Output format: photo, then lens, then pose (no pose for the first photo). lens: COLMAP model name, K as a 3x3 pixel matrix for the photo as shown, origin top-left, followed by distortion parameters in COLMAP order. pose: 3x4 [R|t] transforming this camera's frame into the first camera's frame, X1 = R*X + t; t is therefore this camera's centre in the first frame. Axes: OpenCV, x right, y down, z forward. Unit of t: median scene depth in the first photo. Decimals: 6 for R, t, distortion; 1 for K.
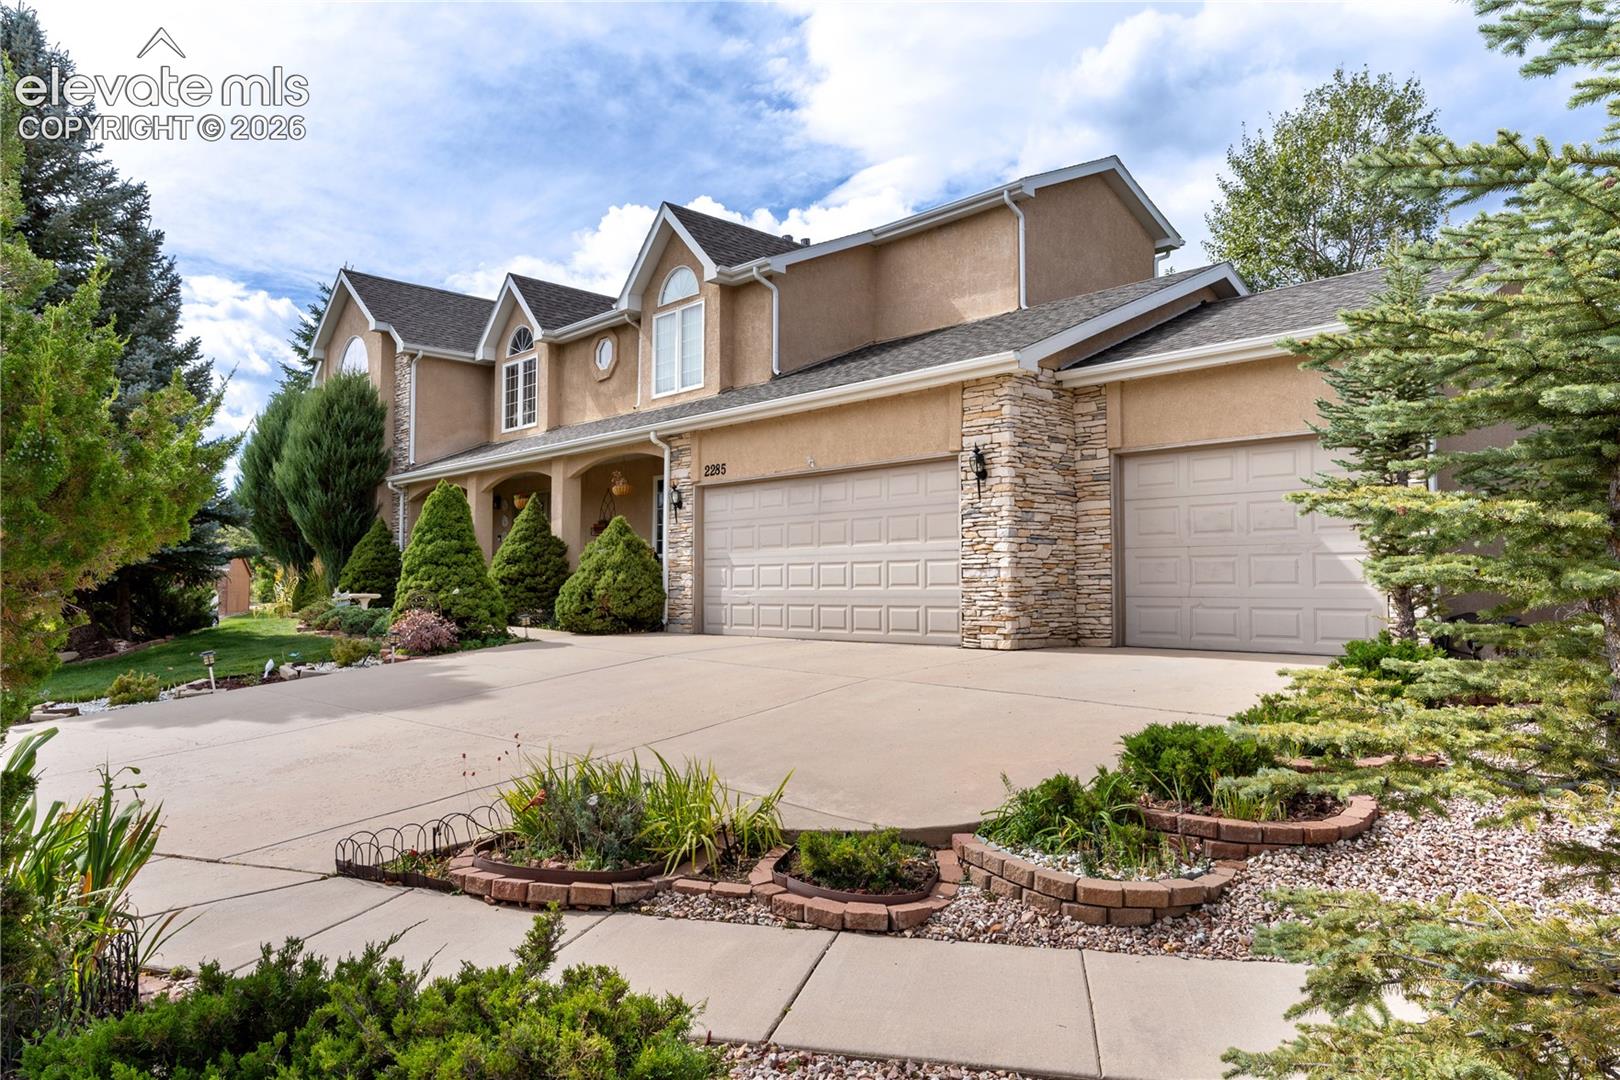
lens RADIAL K [[1057.6, 0, 810.0], [0, 1057.6, 540.0], [0, 0, 1]] dist [0.005182, 0.000584]
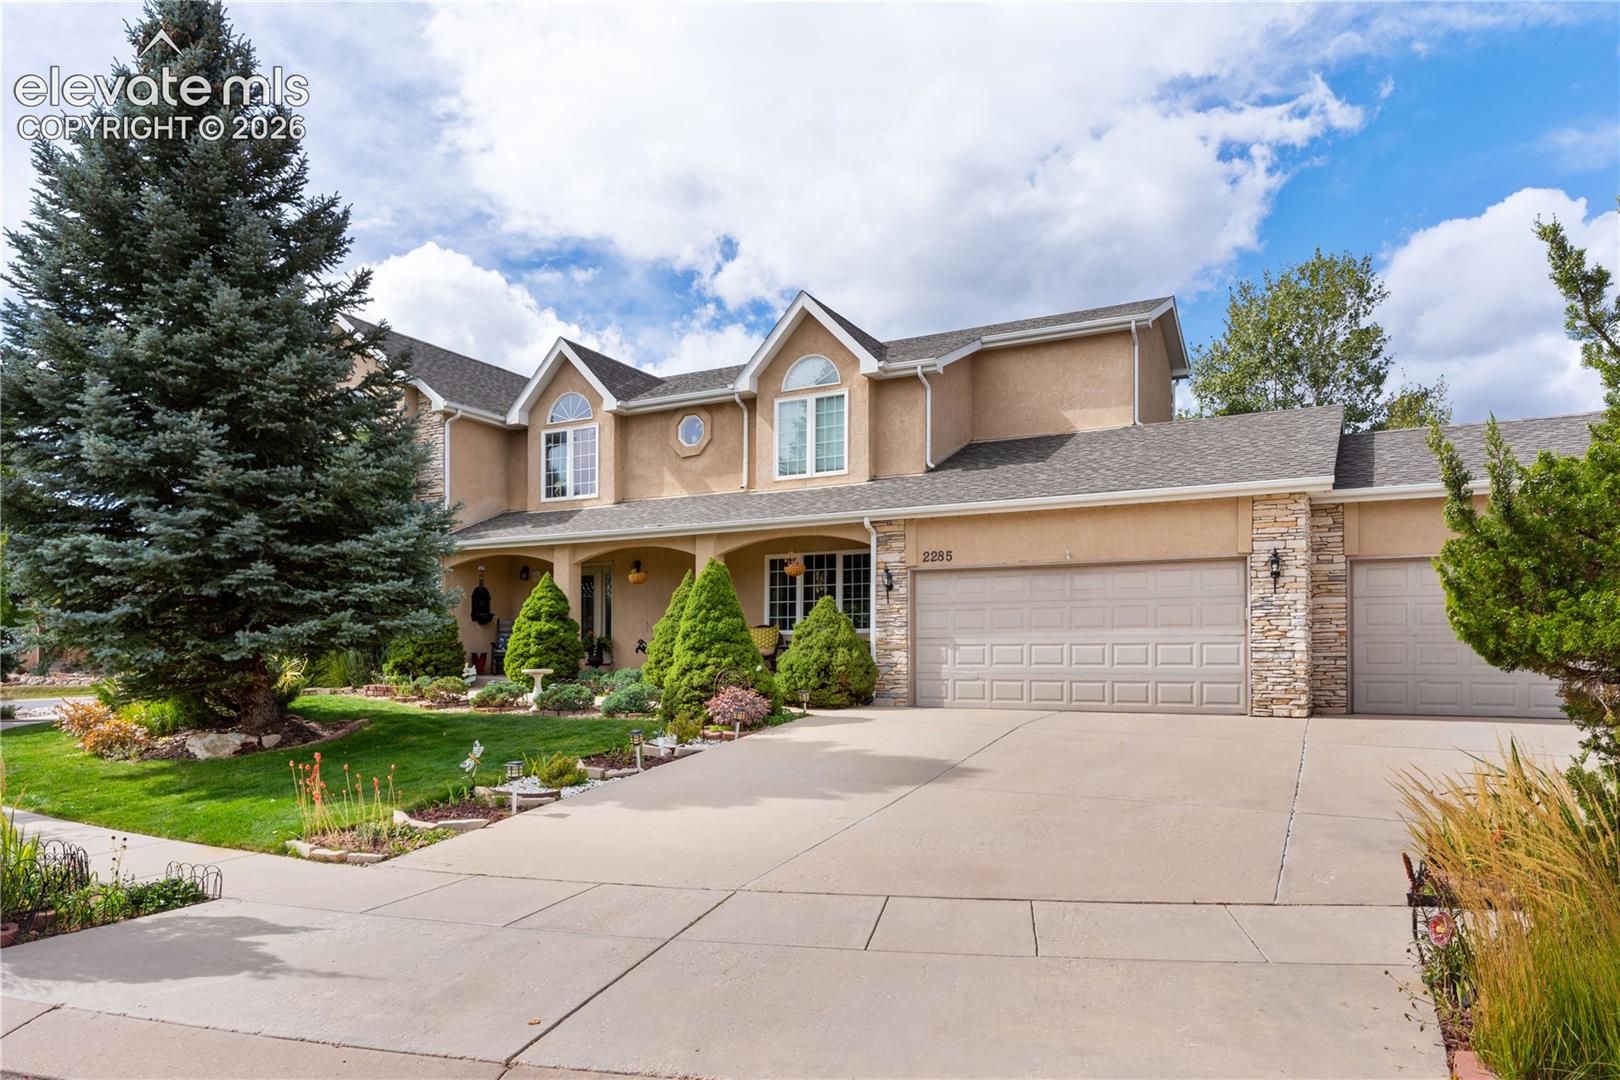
lens RADIAL K [[1042.2, 0, 807.3], [0, 1042.2, 645.0], [0, 0, 1]] dist [-0.004446, -0.001175]
pose [[0.950073, 0.007843, 0.311928, -0.548890], [-0.018039, 0.999393, 0.029815, -0.004742], [-0.311505, -0.033953, 0.949638, 0.022485]]
